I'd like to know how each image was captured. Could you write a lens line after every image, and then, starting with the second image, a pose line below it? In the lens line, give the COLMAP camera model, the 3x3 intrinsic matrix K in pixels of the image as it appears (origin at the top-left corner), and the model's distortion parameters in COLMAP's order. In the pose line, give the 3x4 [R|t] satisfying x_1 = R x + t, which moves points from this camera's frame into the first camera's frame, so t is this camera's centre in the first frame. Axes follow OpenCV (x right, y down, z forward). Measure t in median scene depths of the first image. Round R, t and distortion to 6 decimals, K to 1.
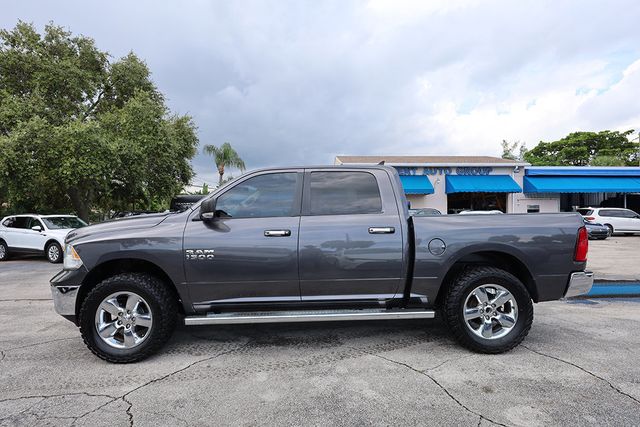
lens RADIAL K [[352.2, 0, 320.2], [0, 352.2, 217.6], [0, 0, 1]] dist [0.001488, 0.001361]
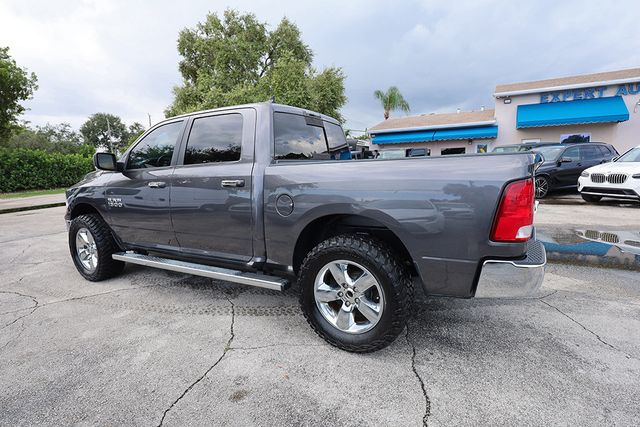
lens RADIAL K [[318.4, 0, 323.1], [0, 318.4, 211.6], [0, 0, 1]] dist [0.000684, 0.001402]
pose [[0.863329, 0.057254, -0.501383, 0.705072], [0.027035, 0.986869, 0.159244, -0.011900], [0.503917, -0.151035, 0.850445, 0.410263]]
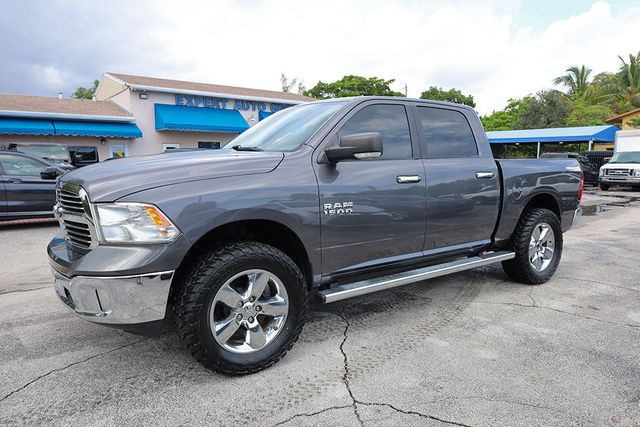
lens RADIAL K [[434.7, 0, 307.9], [0, 434.7, 217.4], [0, 0, 1]] dist [0.001088, 0.001324]
pose [[0.839908, -0.060715, 0.539321, -0.813634], [-0.008187, 0.992192, 0.124448, 0.007073], [-0.542667, -0.108941, 0.832853, 0.244644]]
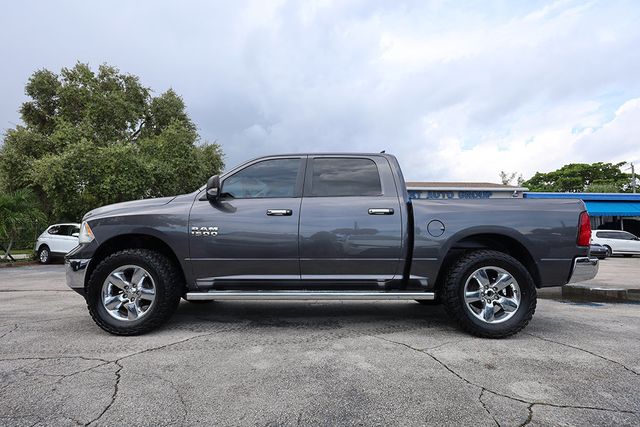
lens RADIAL K [[318.4, 0, 320.1], [0, 318.4, 217.3], [0, 0, 1]] dist [0.000684, 0.001402]
pose [[0.998944, 0.013371, -0.043953, 0.036686], [-0.016647, 0.997043, -0.075026, 0.116863], [0.042820, 0.075678, 0.996212, 0.070290]]
